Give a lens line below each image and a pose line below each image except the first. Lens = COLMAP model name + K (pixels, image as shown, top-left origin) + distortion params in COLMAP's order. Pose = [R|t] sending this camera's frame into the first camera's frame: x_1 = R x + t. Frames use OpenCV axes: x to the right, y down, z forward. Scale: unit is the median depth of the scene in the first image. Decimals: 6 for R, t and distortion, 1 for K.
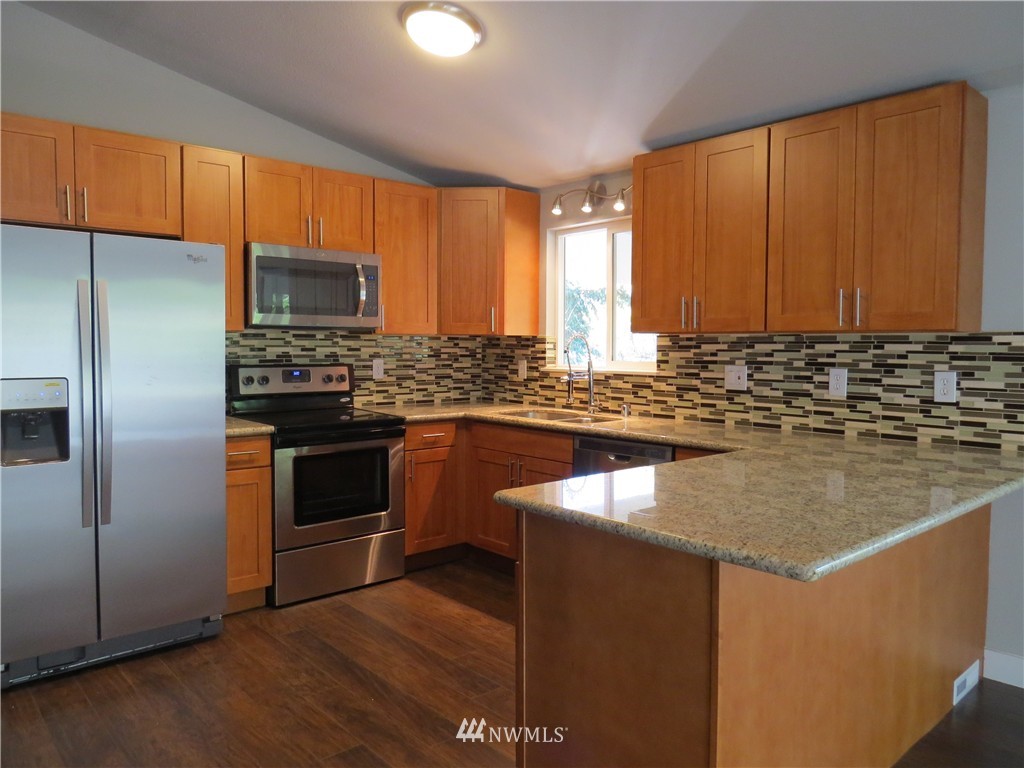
lens RADIAL K [[725.1, 0, 512.0], [0, 725.1, 384.0], [0, 0, 1]] dist [-0.021334, -0.001357]
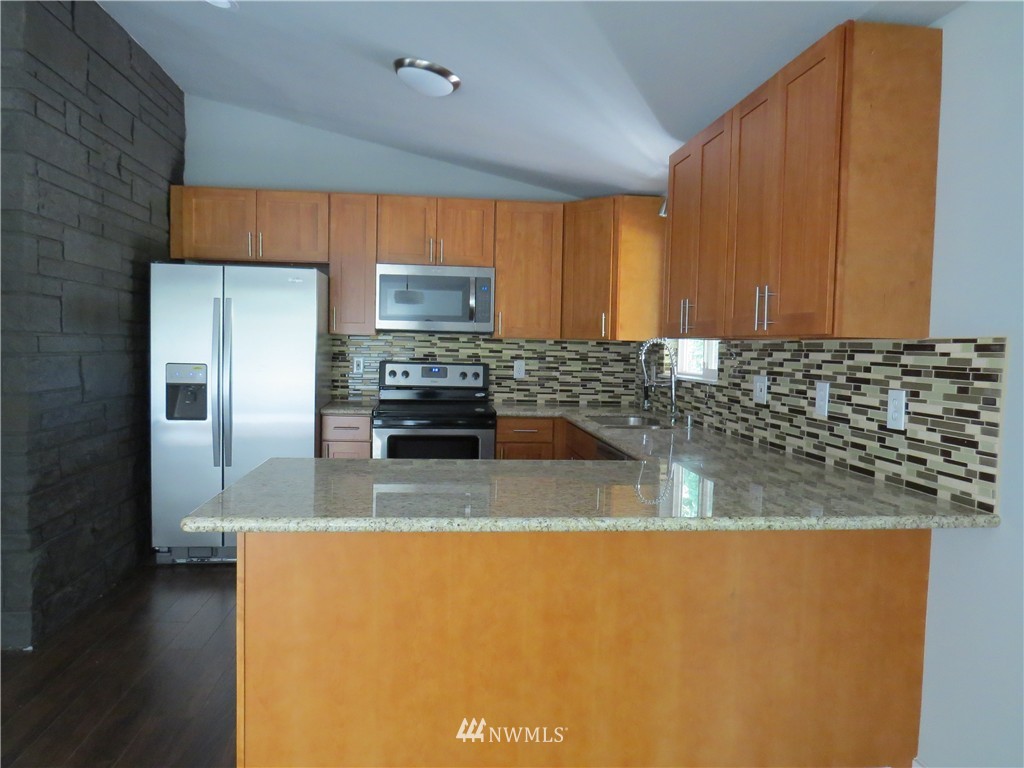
lens RADIAL K [[725.1, 0, 512.0], [0, 725.1, 384.0], [0, 0, 1]] dist [-0.021334, -0.001357]
pose [[0.818393, 0.044784, -0.572911, 0.625637], [-0.050486, 0.998707, 0.005950, -0.006334], [0.572436, 0.024055, 0.819596, 0.112925]]
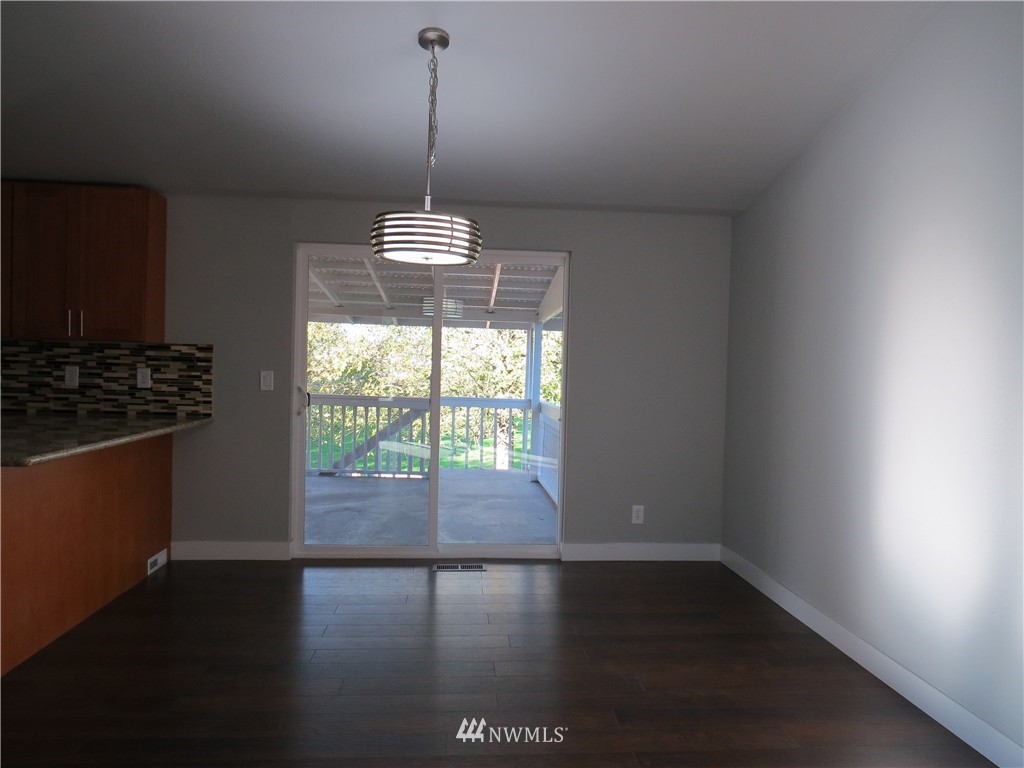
lens RADIAL K [[725.1, 0, 512.0], [0, 725.1, 384.0], [0, 0, 1]] dist [-0.021334, -0.001357]
pose [[0.601016, -0.007793, 0.799199, -0.140653], [0.016253, 0.999865, -0.002472, 0.029709], [-0.799072, 0.014475, 0.601062, -0.495870]]
